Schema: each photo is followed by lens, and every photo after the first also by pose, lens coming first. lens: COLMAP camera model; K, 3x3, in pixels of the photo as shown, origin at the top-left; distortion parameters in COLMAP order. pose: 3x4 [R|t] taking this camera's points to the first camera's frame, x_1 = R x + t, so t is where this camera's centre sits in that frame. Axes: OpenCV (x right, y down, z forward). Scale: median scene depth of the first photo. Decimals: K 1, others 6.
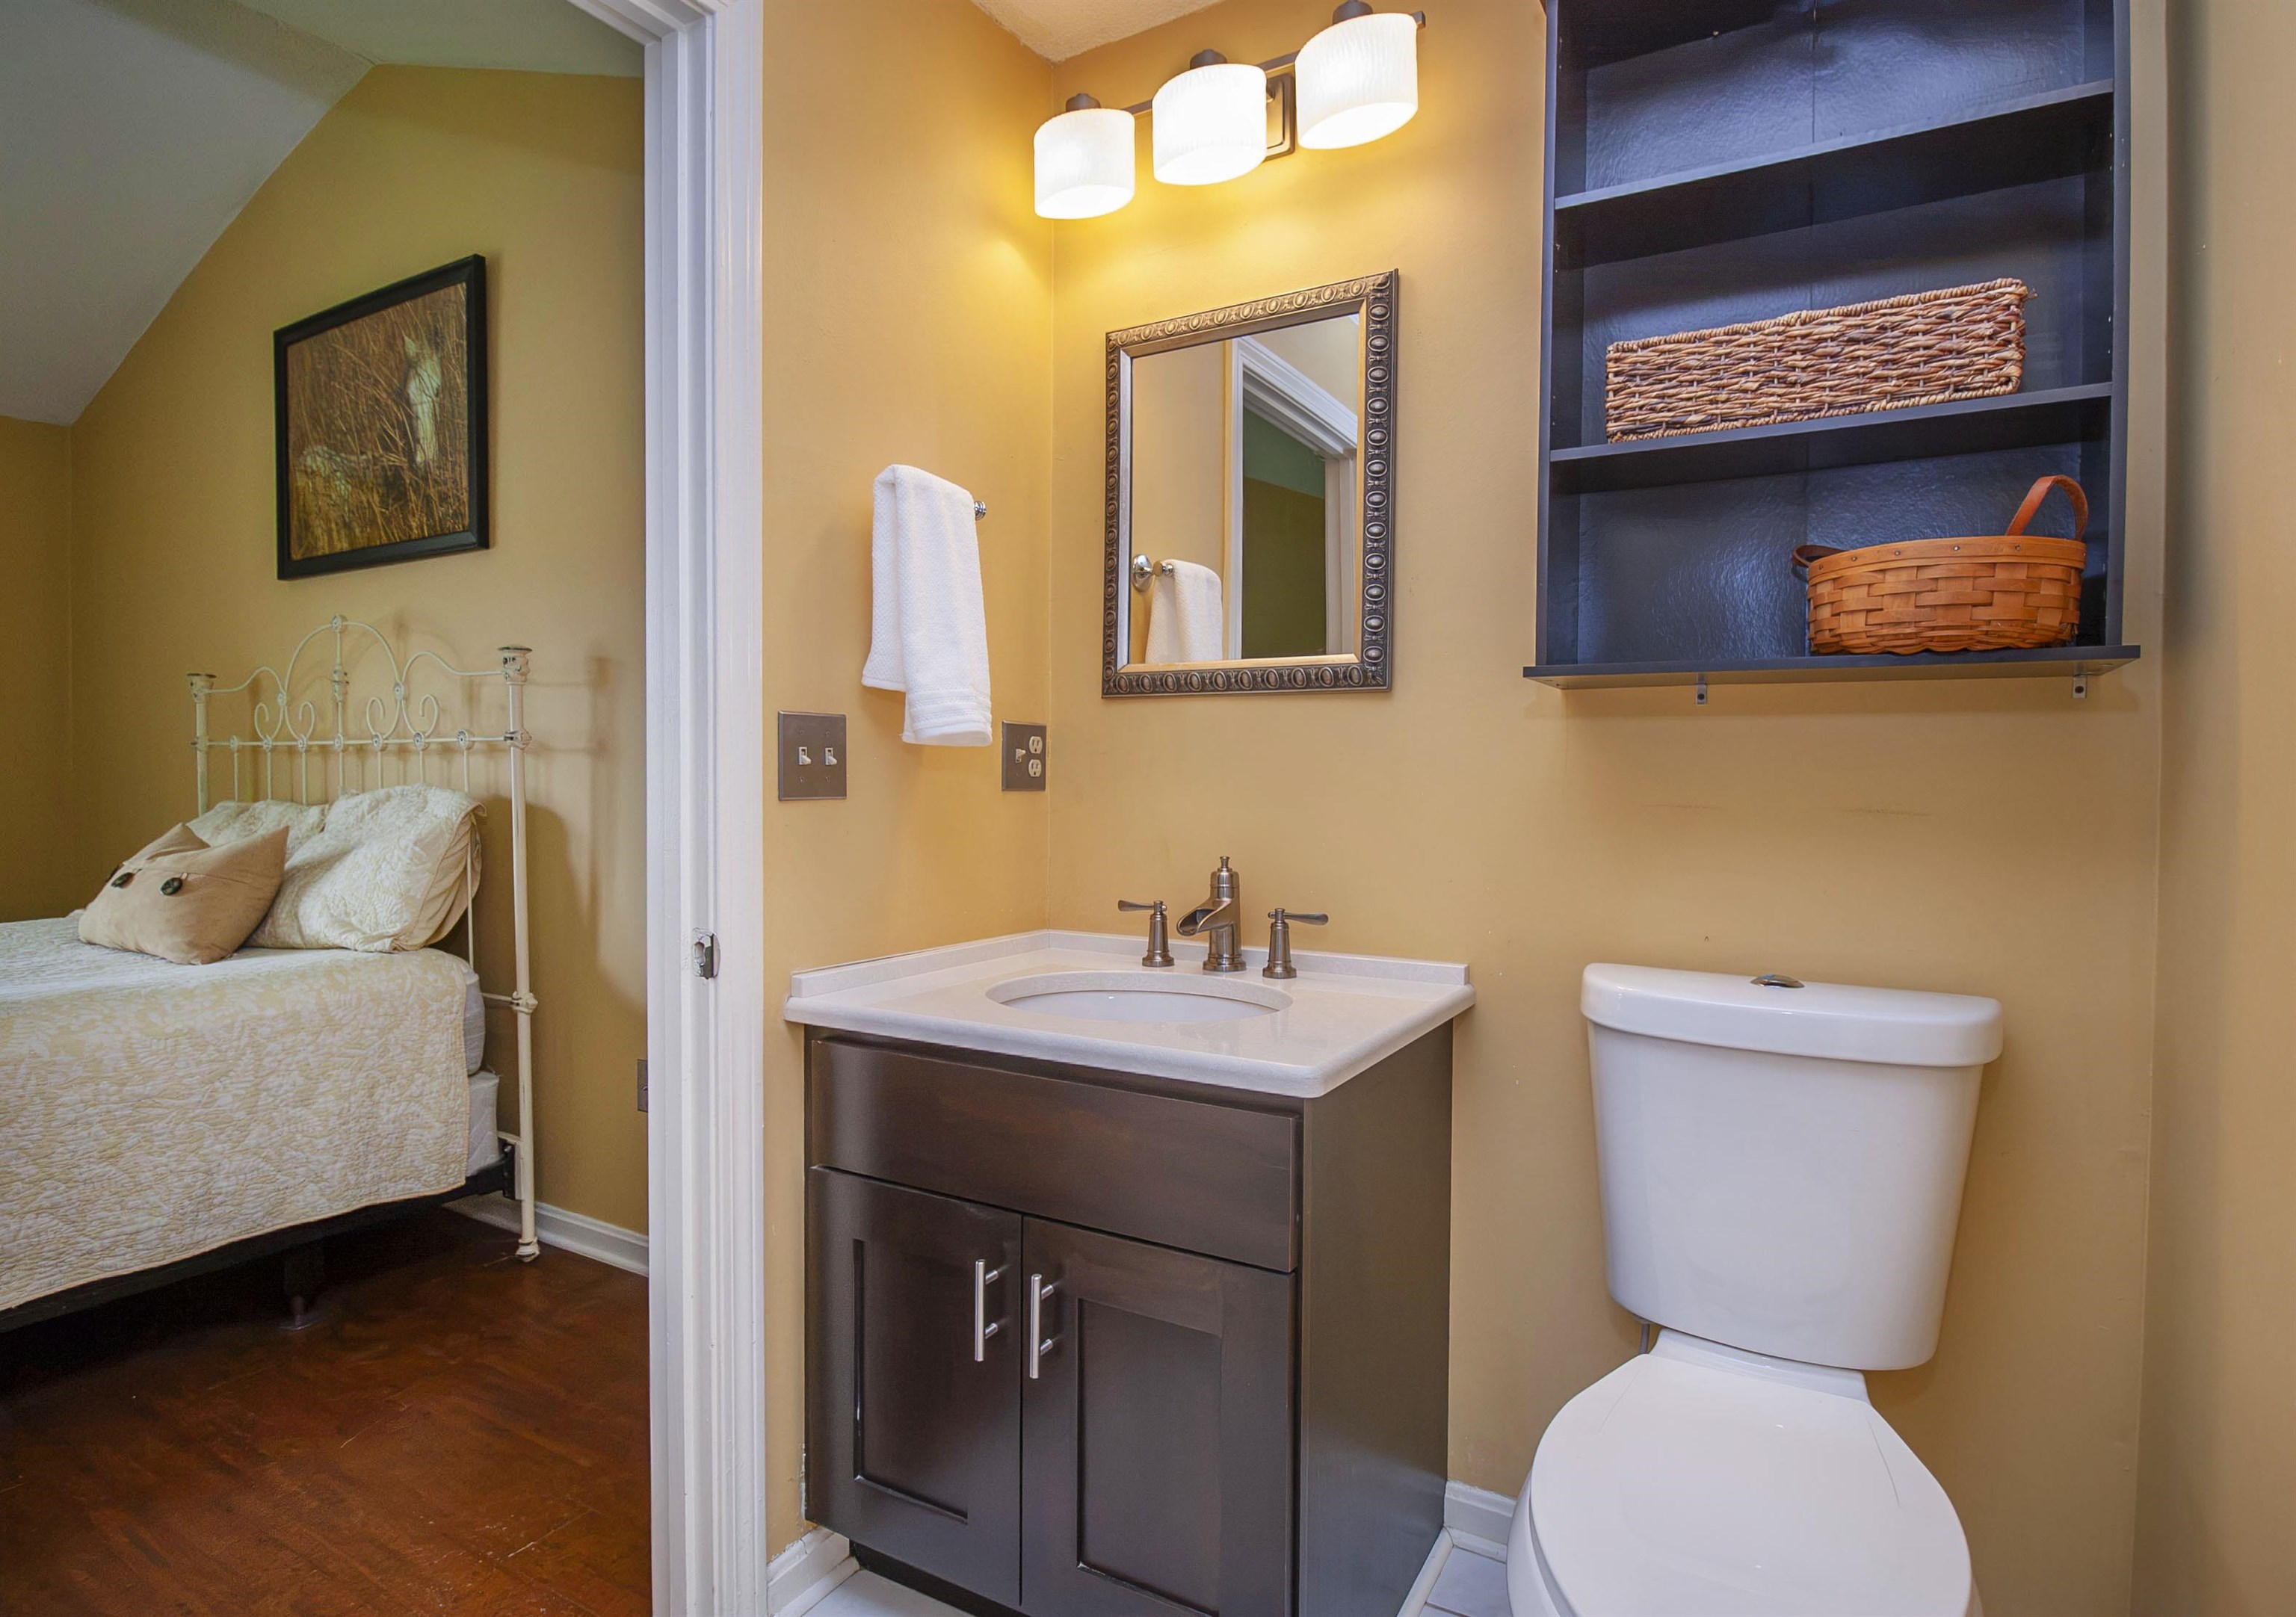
lens RADIAL K [[1189.7, 0, 1147.7], [0, 1189.7, 809.9], [0, 0, 1]] dist [0.000068, -0.000019]
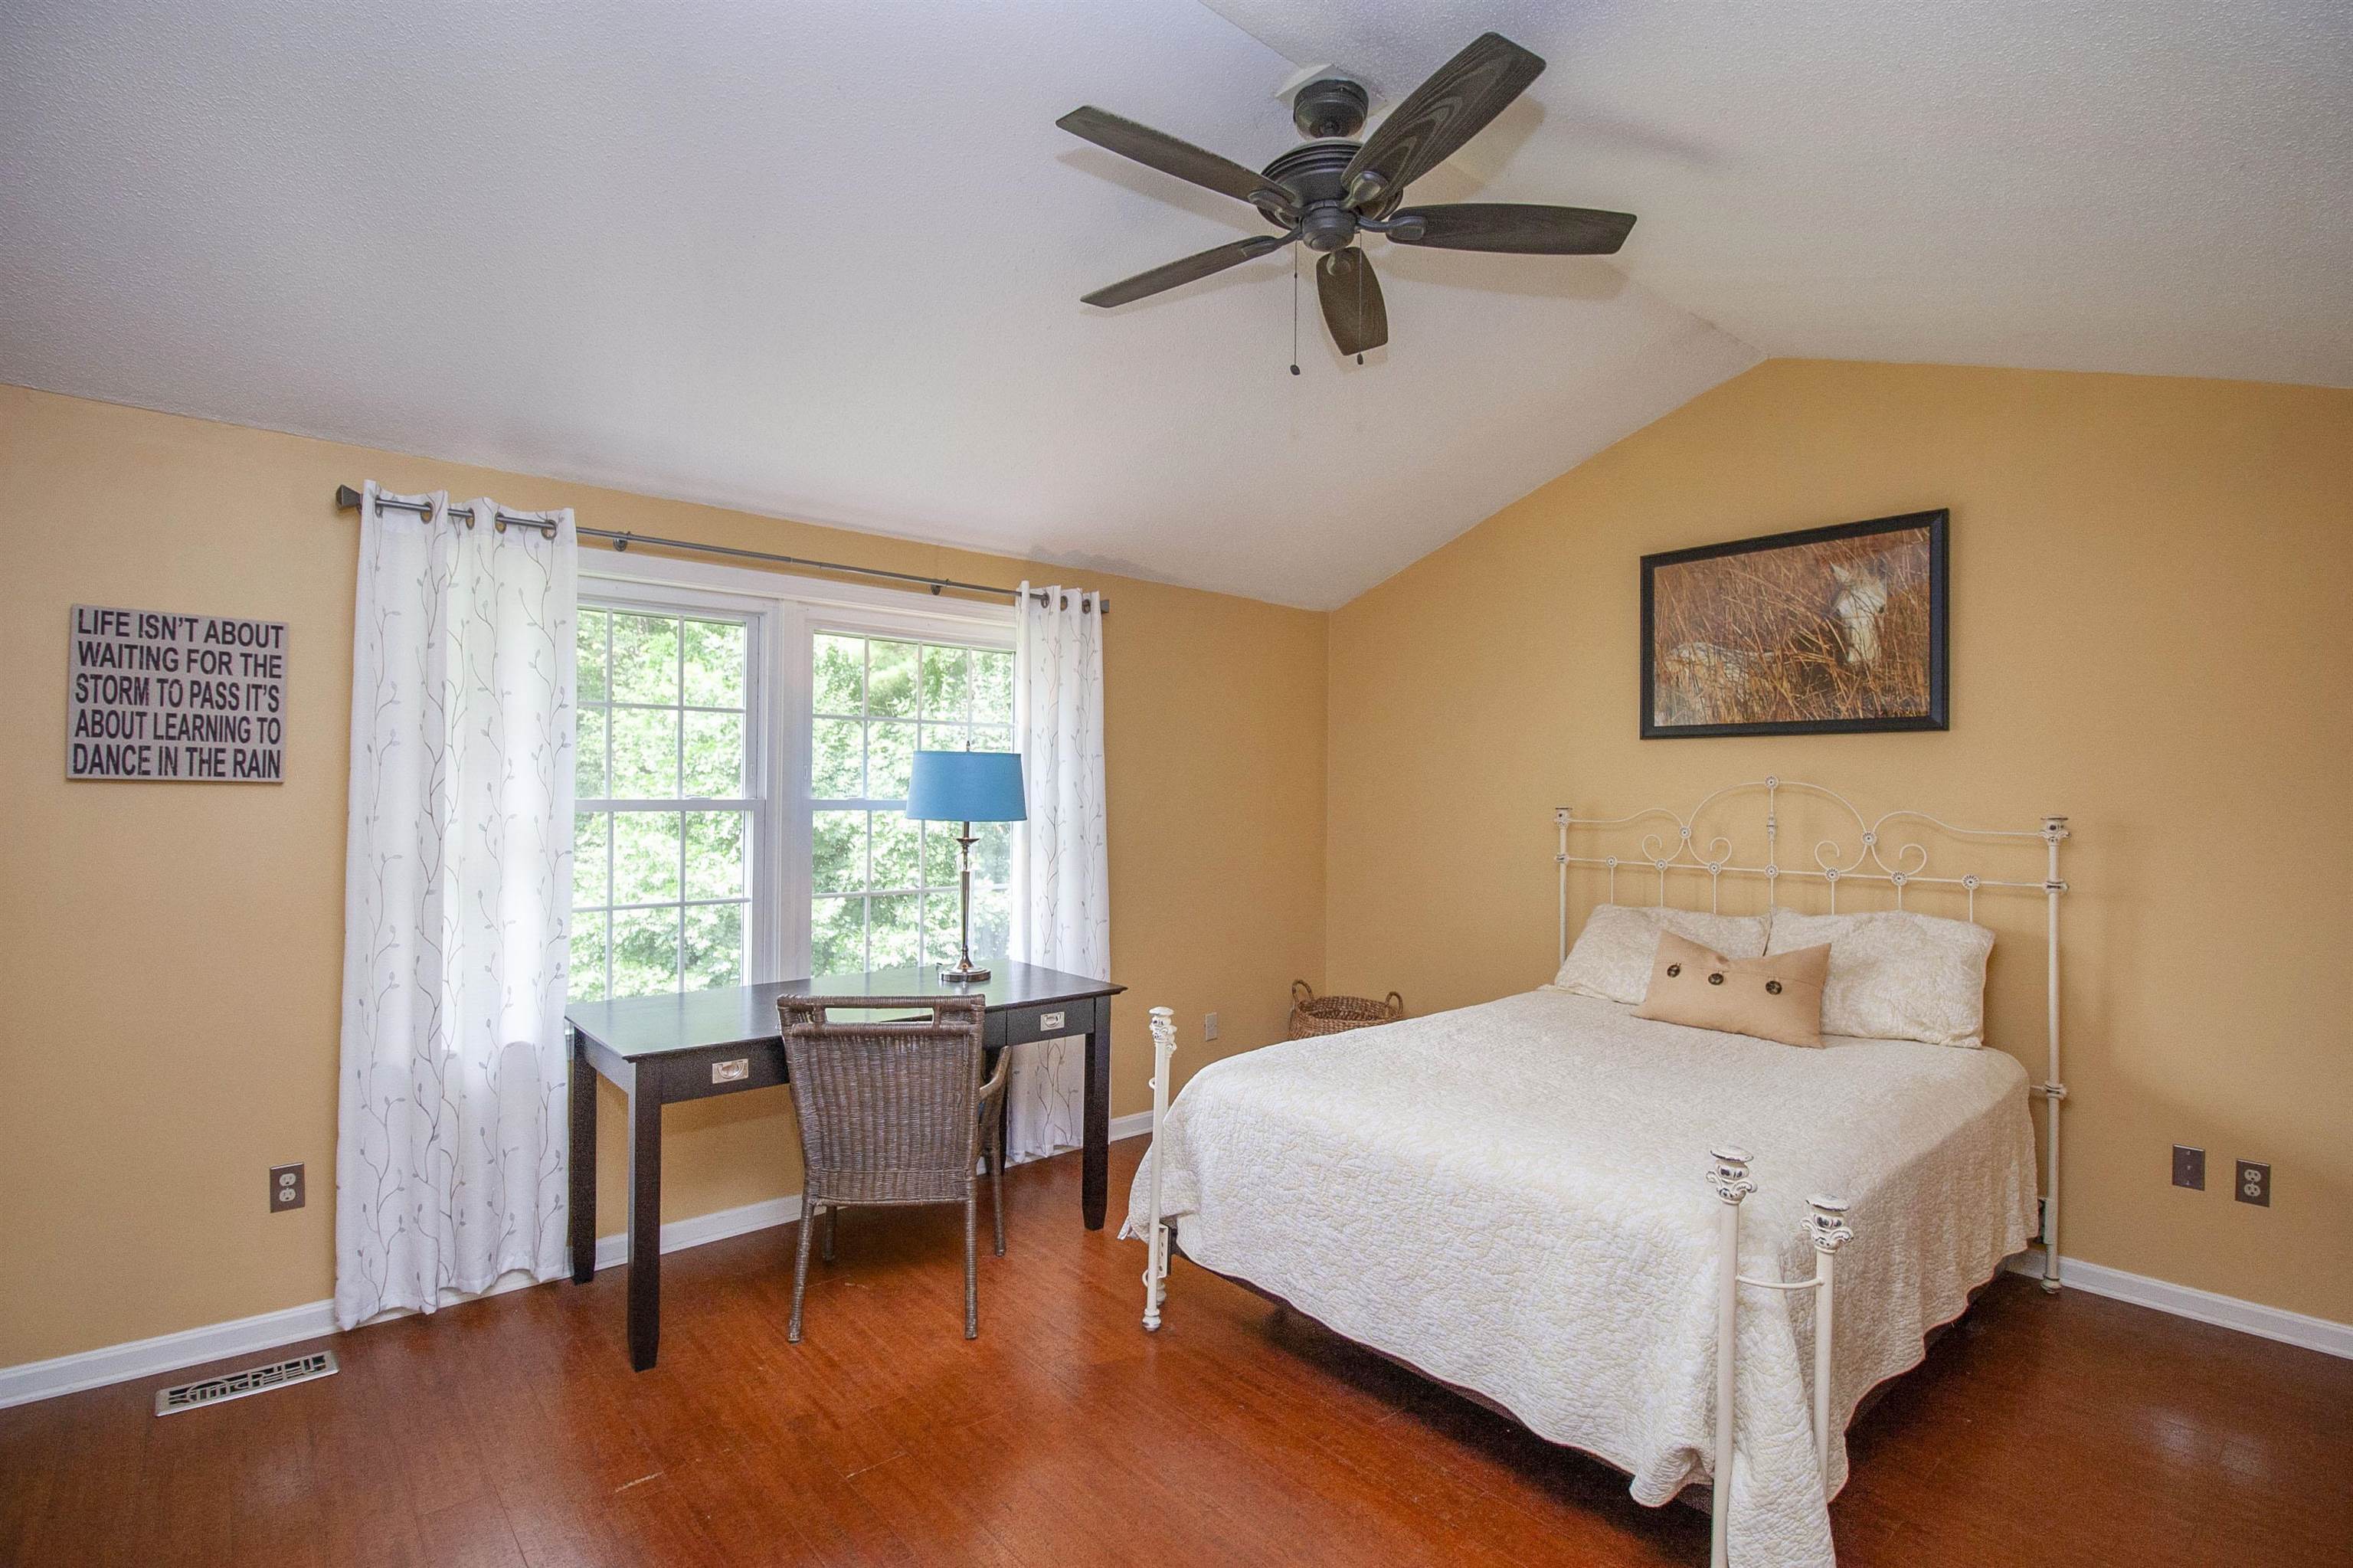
lens RADIAL K [[1137.7, 0, 1178.0], [0, 1137.7, 777.6], [0, 0, 1]] dist [0.000297, 0.000144]
pose [[0.949744, -0.002124, -0.313020, -0.933670], [-0.012942, 0.998855, -0.046046, -0.096777], [0.312760, 0.047783, 0.948630, -0.424423]]
